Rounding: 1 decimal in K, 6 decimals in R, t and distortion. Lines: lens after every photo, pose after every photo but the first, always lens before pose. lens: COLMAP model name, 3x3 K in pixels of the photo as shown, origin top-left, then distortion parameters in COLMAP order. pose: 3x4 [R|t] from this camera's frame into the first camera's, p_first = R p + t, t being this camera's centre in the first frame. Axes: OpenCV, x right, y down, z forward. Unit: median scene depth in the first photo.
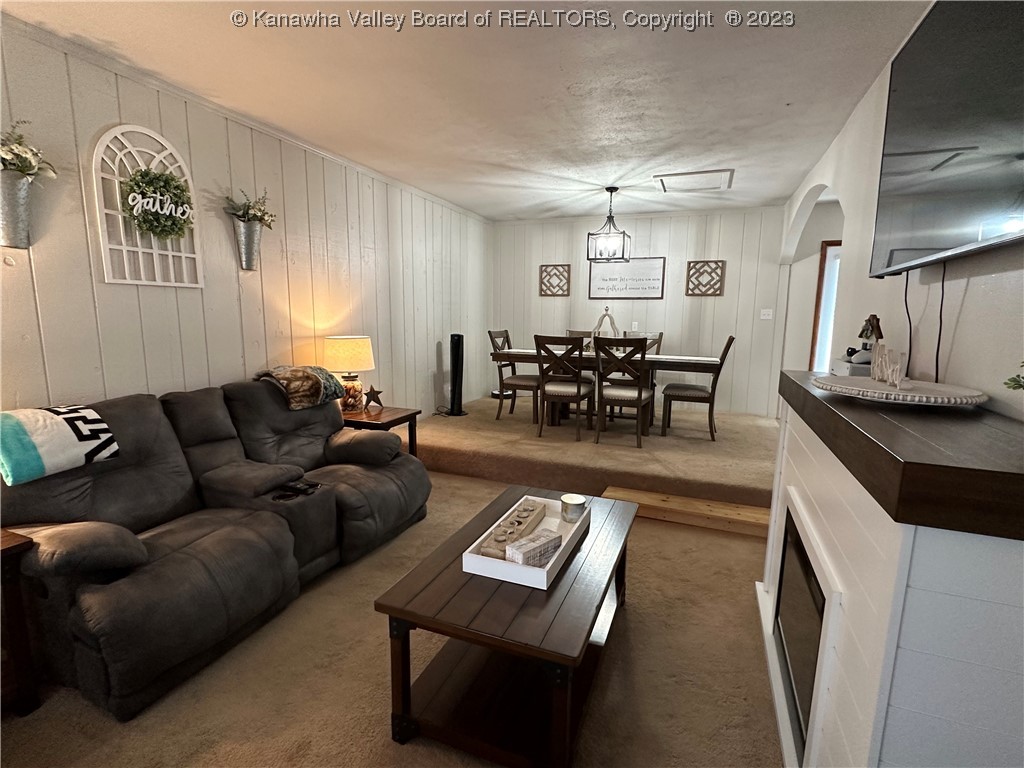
lens RADIAL K [[484.5, 0, 512.4], [0, 484.5, 383.0], [0, 0, 1]] dist [-0.002803, -0.000211]
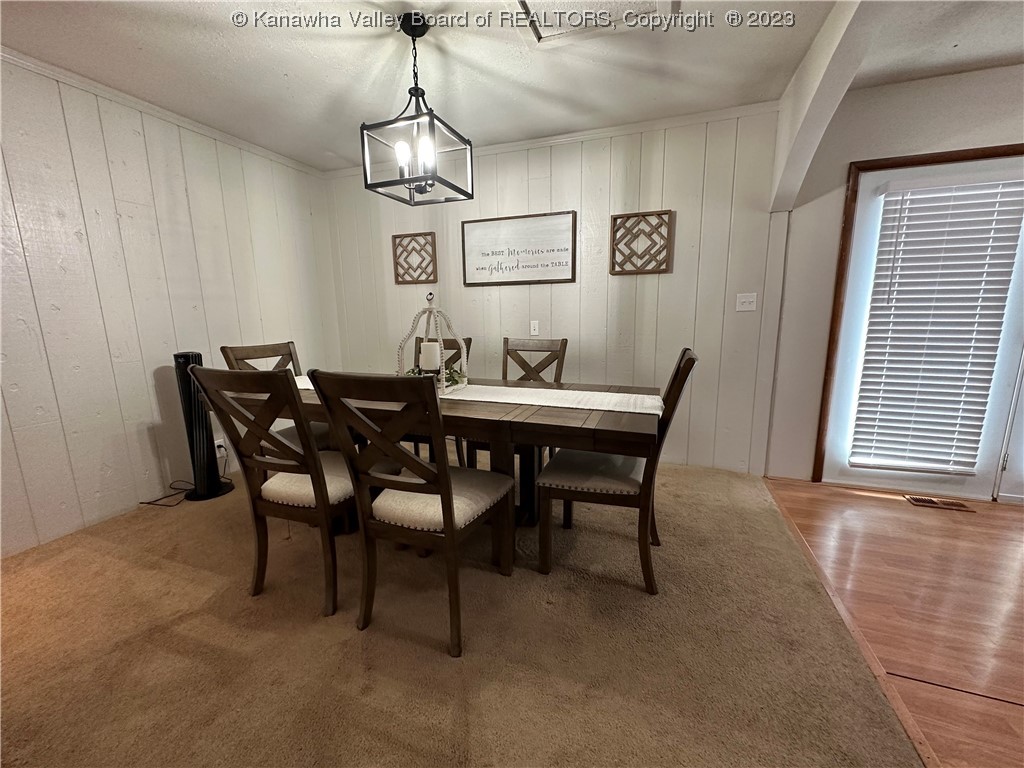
lens RADIAL K [[409.1, 0, 512.0], [0, 409.1, 382.6], [0, 0, 1]] dist [0.001223, 0.000200]
pose [[0.999347, -0.030040, 0.020057, 0.223867], [0.029414, 0.999093, 0.030775, -0.066420], [-0.020963, -0.030165, 0.999325, 0.496206]]
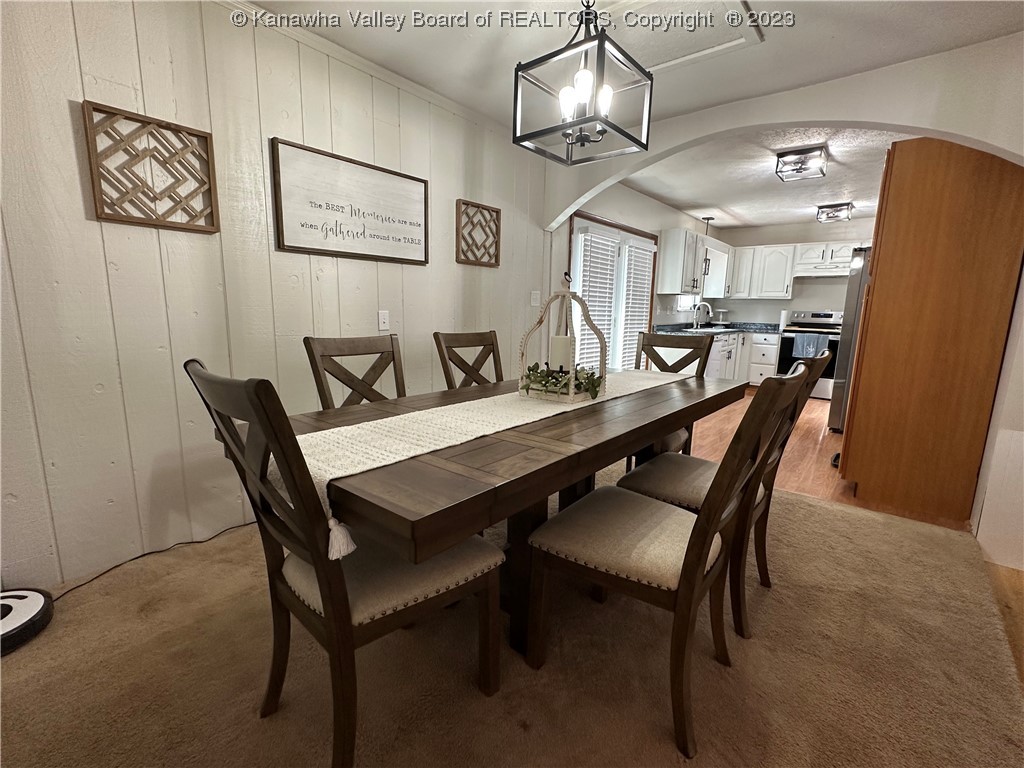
lens RADIAL K [[455.8, 0, 509.9], [0, 455.8, 388.4], [0, 0, 1]] dist [0.000936, -0.000272]
pose [[0.323251, -0.171329, 0.930675, -0.141464], [0.121692, 0.982834, 0.138664, -0.103580], [-0.938456, 0.068432, 0.338552, 0.783941]]
